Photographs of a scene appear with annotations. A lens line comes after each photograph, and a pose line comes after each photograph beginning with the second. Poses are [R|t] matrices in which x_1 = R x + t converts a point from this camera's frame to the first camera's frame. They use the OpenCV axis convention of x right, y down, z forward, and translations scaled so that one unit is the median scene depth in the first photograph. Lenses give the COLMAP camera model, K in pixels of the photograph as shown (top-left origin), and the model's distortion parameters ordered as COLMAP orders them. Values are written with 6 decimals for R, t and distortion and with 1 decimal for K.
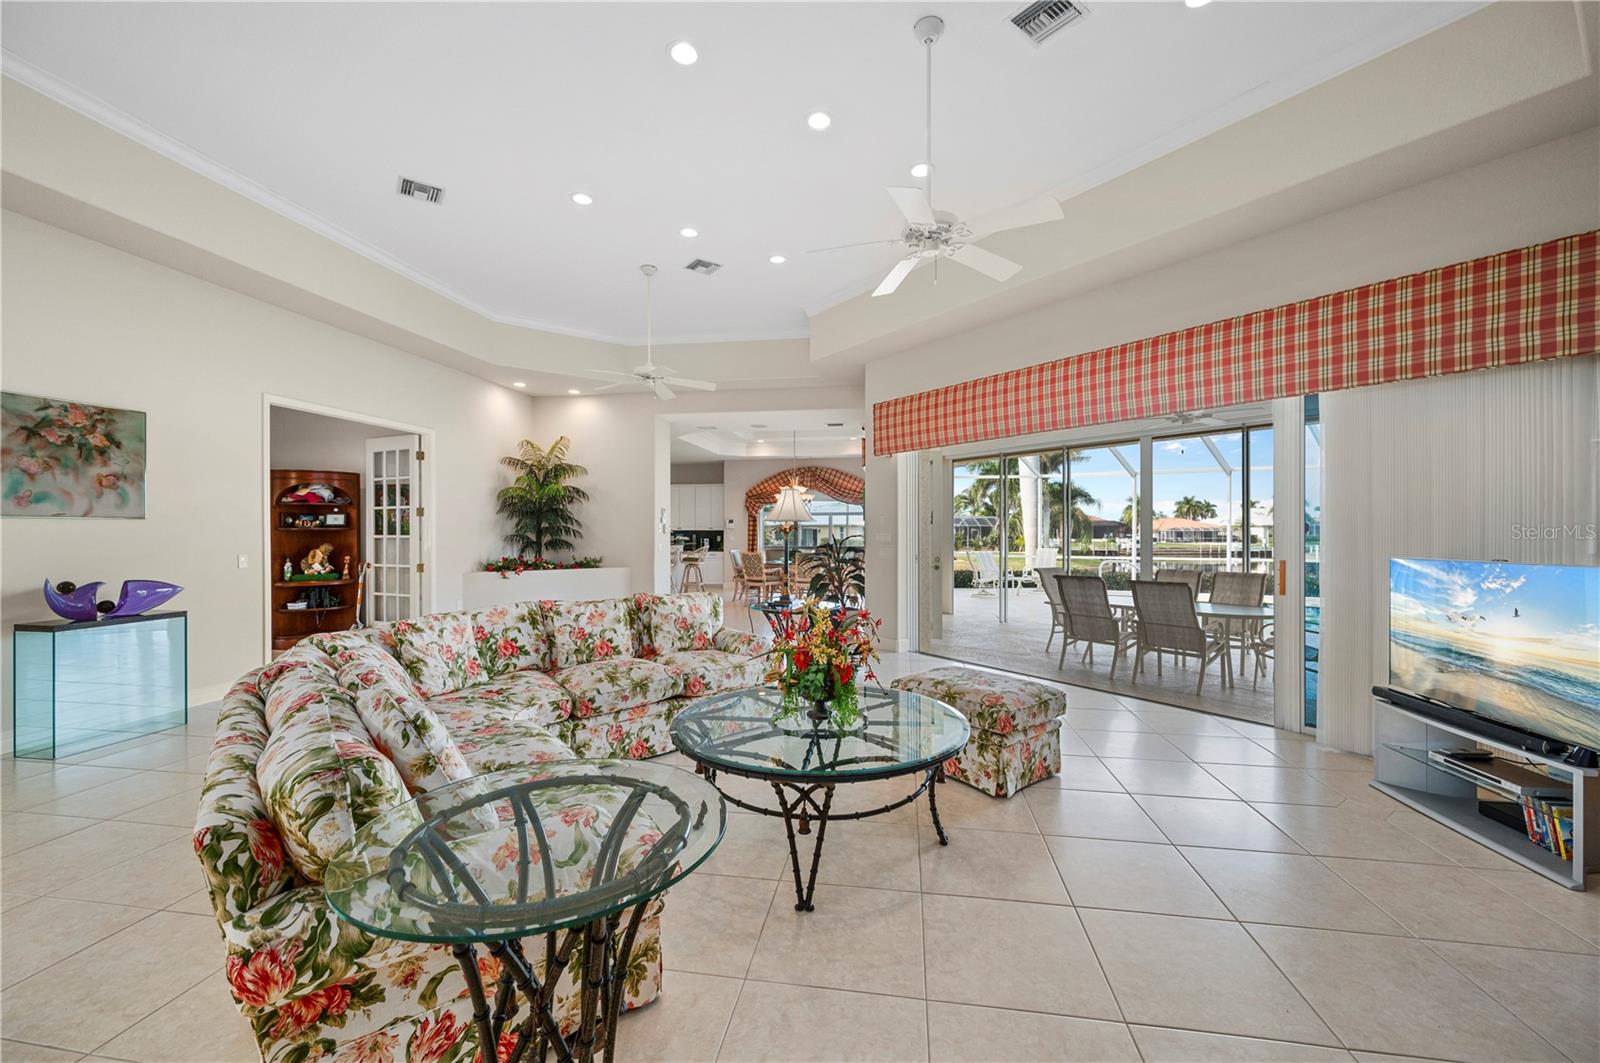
lens RADIAL K [[630.0, 0, 800.0], [0, 630.0, 531.5], [0, 0, 1]] dist [0.001255, 0.000047]
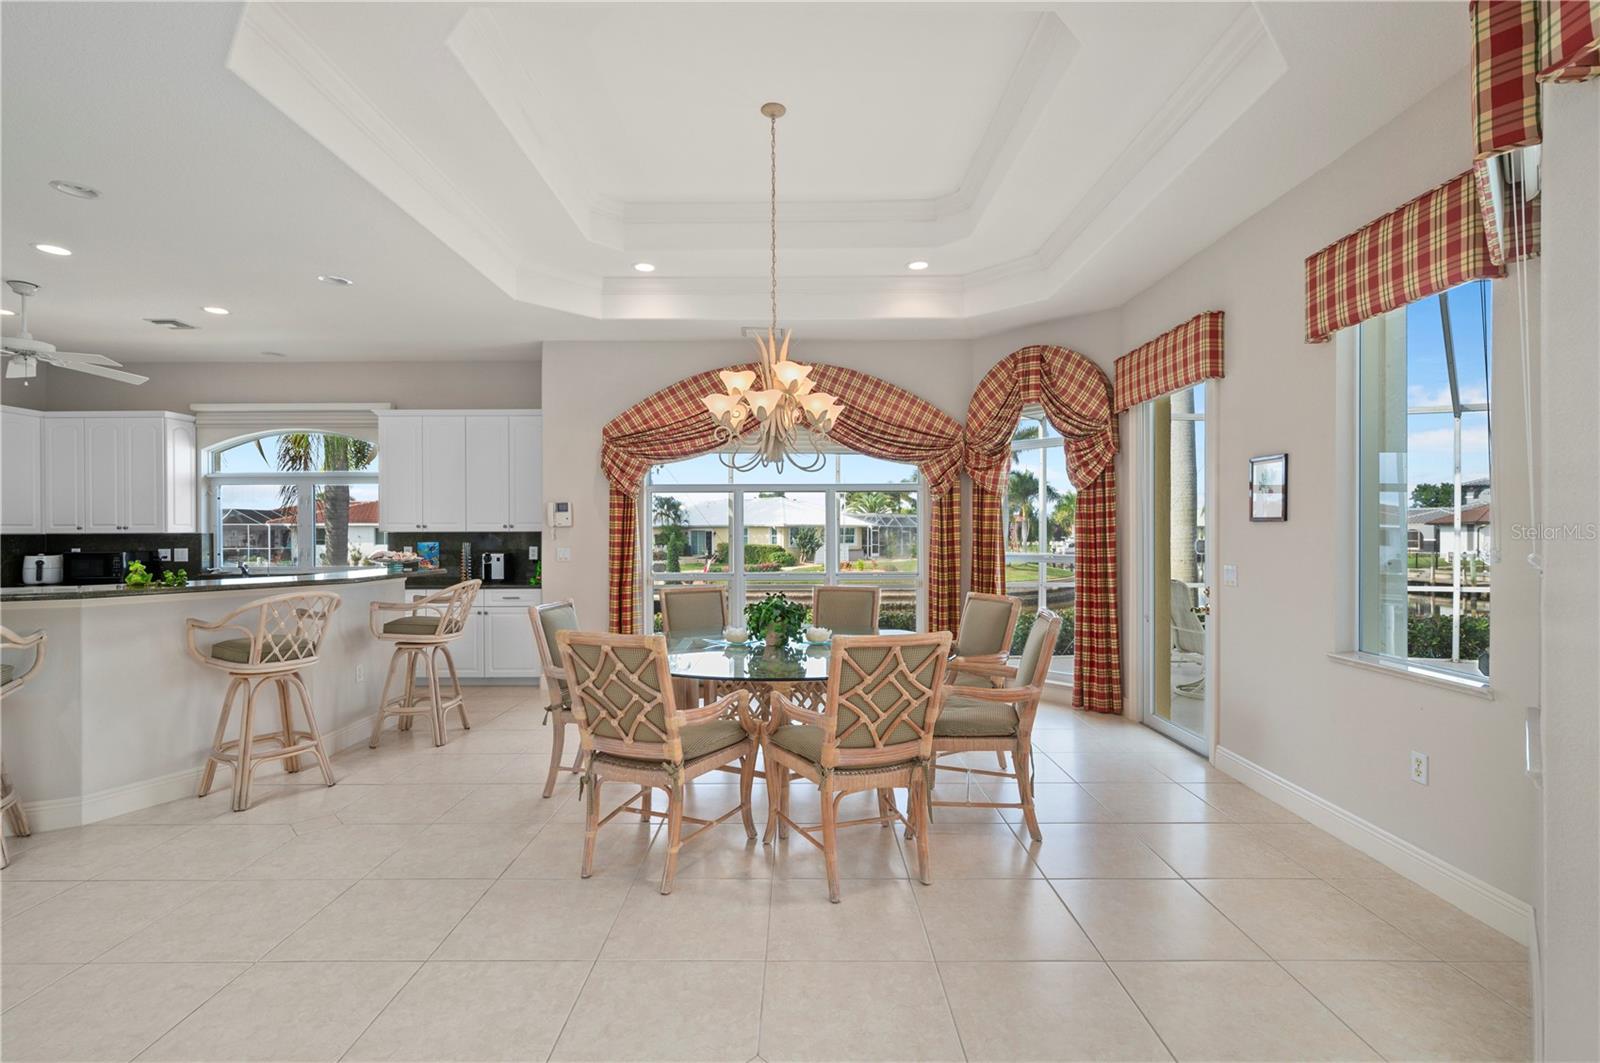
lens RADIAL K [[713.3, 0, 800.0], [0, 713.3, 531.5], [0, 0, 1]] dist [-0.000918, -0.000124]
pose [[0.986204, 0.000282, 0.165537, -0.088644], [0.000425, 0.999991, -0.004238, 0.000419], [-0.165536, 0.004250, 0.986195, 1.215408]]
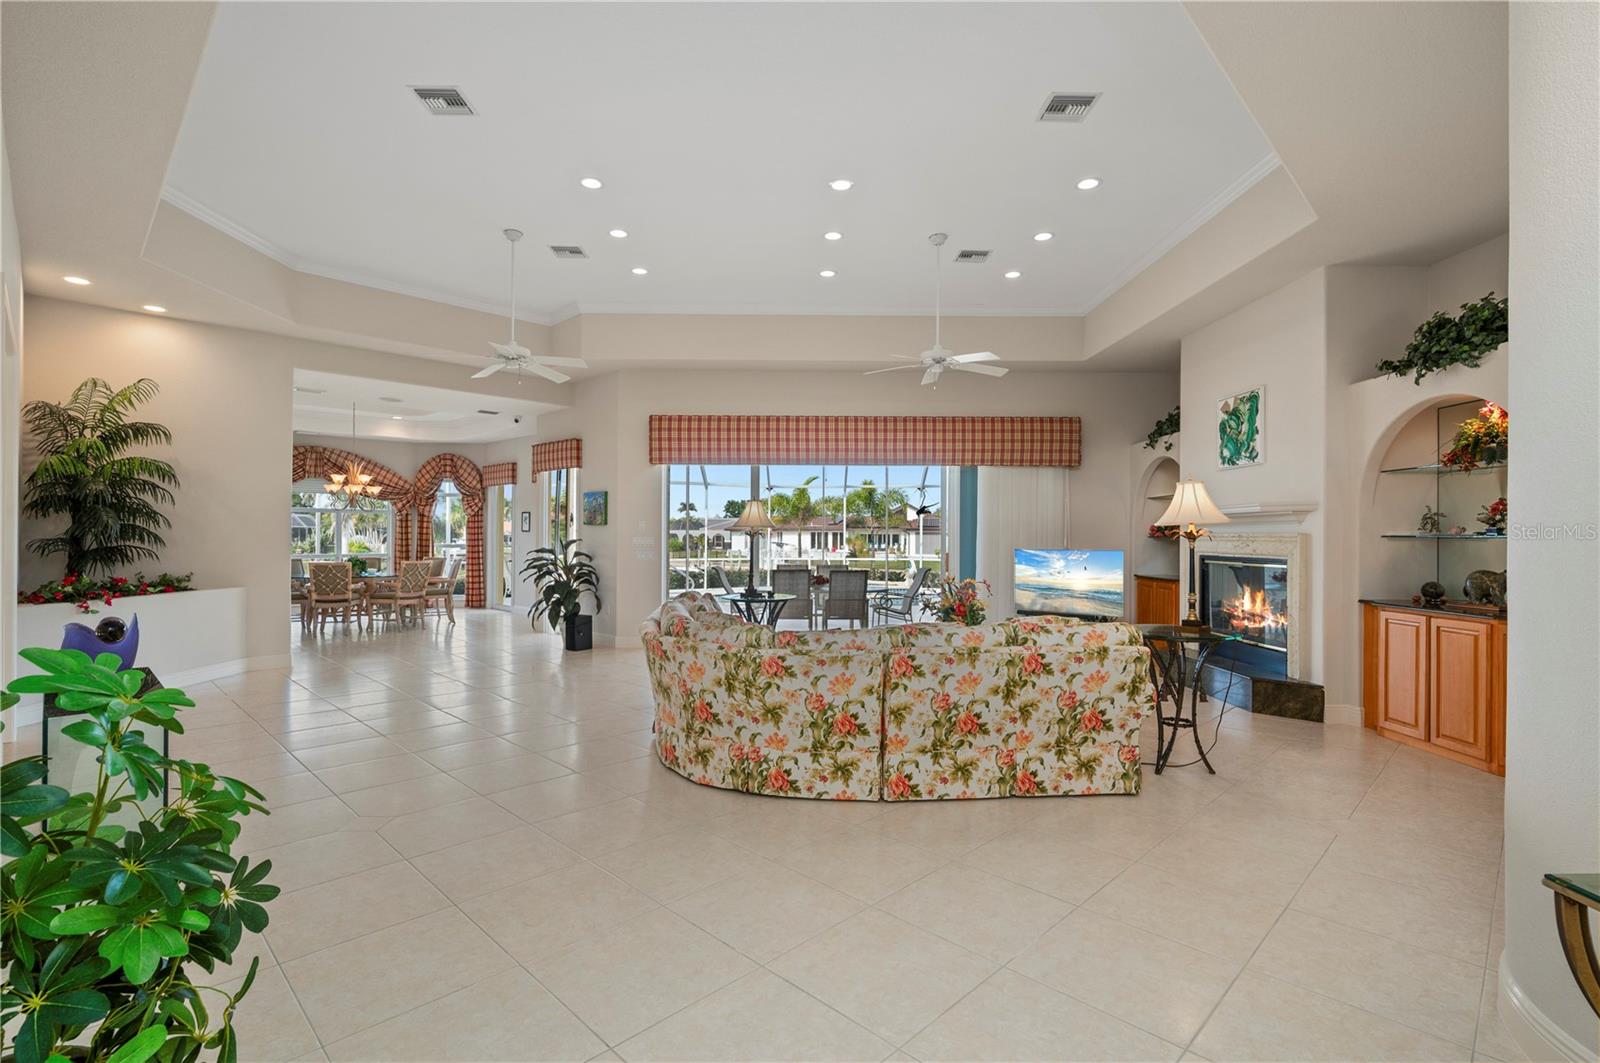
lens RADIAL K [[748.5, 0, 800.0], [0, 748.5, 531.5], [0, 0, 1]] dist [0.002200, -0.000077]
pose [[0.578924, 0.008070, 0.815342, -0.767620], [-0.003094, 0.999966, -0.007700, 0.002841], [-0.815376, 0.001935, 0.578929, 0.067095]]
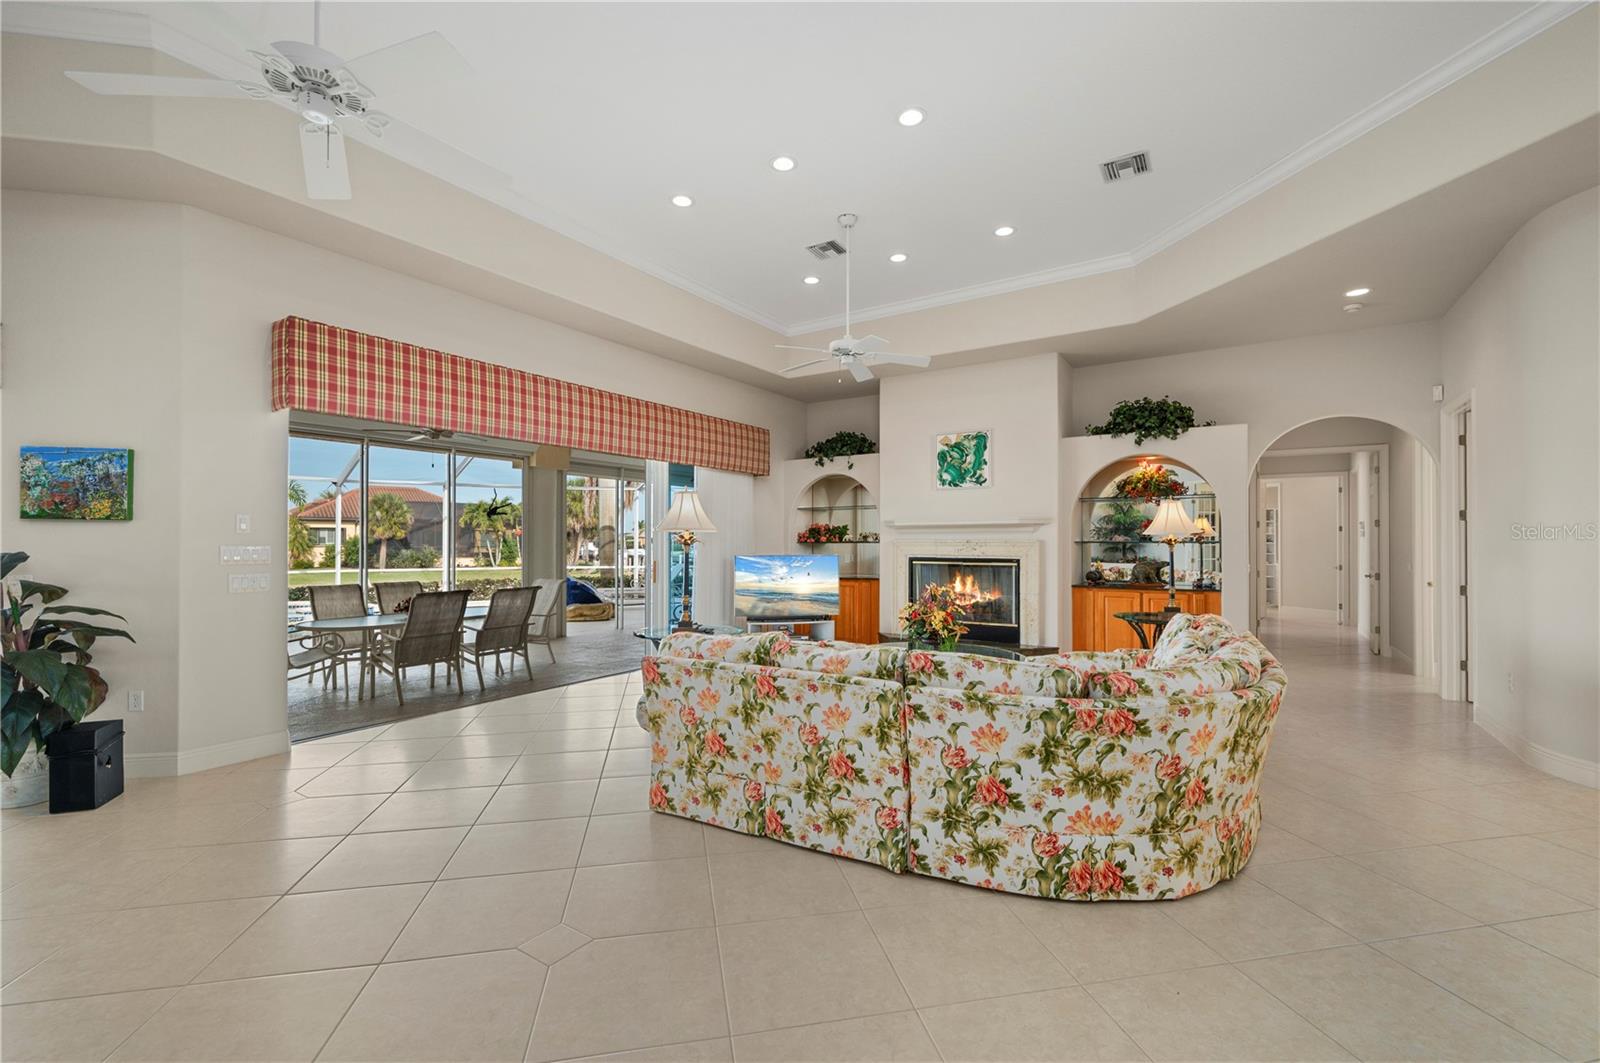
lens RADIAL K [[657.0, 0, 800.0], [0, 657.0, 531.5], [0, 0, 1]] dist [-0.021847, -0.000103]
pose [[-0.341436, 0.012403, 0.939823, -0.593104], [0.003789, 0.999923, -0.011820, -0.005711], [-0.939897, -0.000475, -0.341457, 0.771086]]
